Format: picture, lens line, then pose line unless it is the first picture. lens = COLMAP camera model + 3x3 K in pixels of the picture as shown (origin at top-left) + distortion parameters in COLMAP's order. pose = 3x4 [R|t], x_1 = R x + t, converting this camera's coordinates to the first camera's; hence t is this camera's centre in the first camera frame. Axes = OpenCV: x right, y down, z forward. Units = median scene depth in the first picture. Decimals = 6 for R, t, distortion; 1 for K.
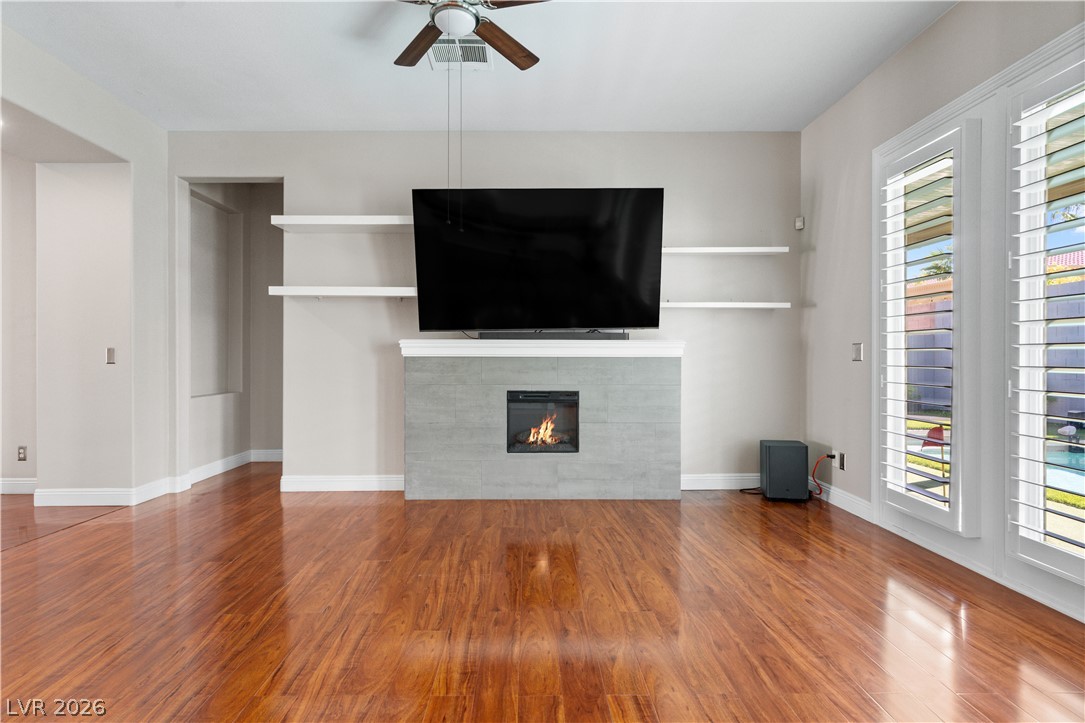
lens RADIAL K [[553.7, 0, 537.1], [0, 553.7, 358.9], [0, 0, 1]] dist [-0.000837, 0.000094]
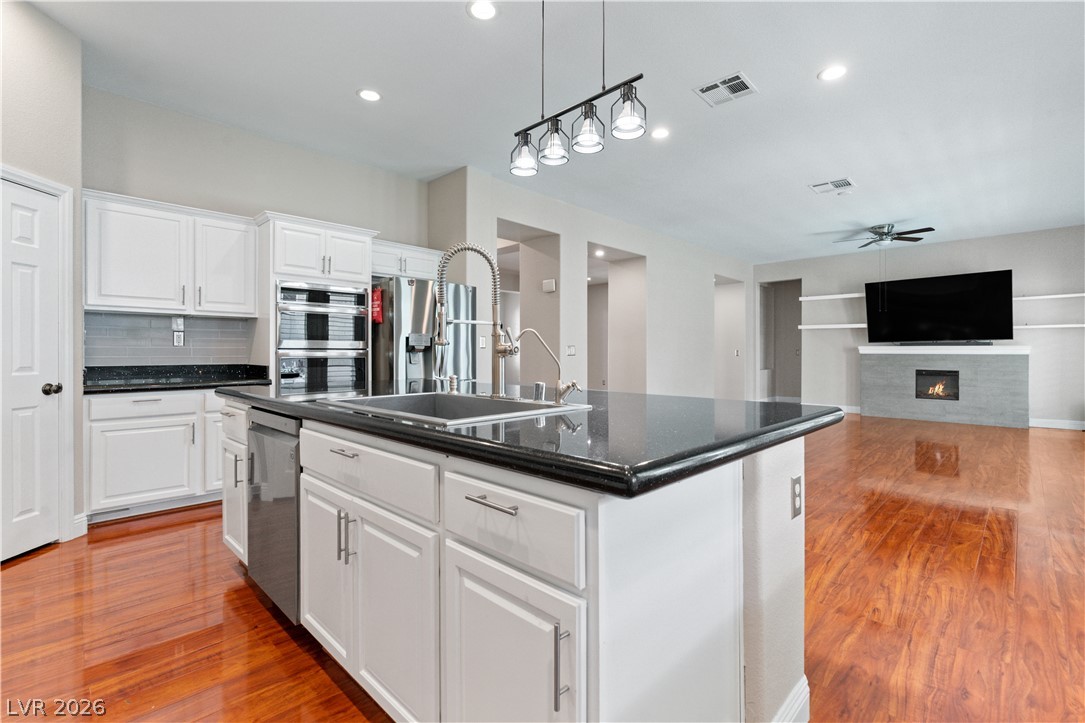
lens RADIAL K [[496.5, 0, 541.6], [0, 496.5, 353.2], [0, 0, 1]] dist [0.003331, 0.000182]
pose [[0.701425, 0.002655, -0.712739, 0.304417], [-0.005624, 0.999983, -0.001810, 0.005517], [0.712721, 0.005278, 0.701427, -1.399612]]
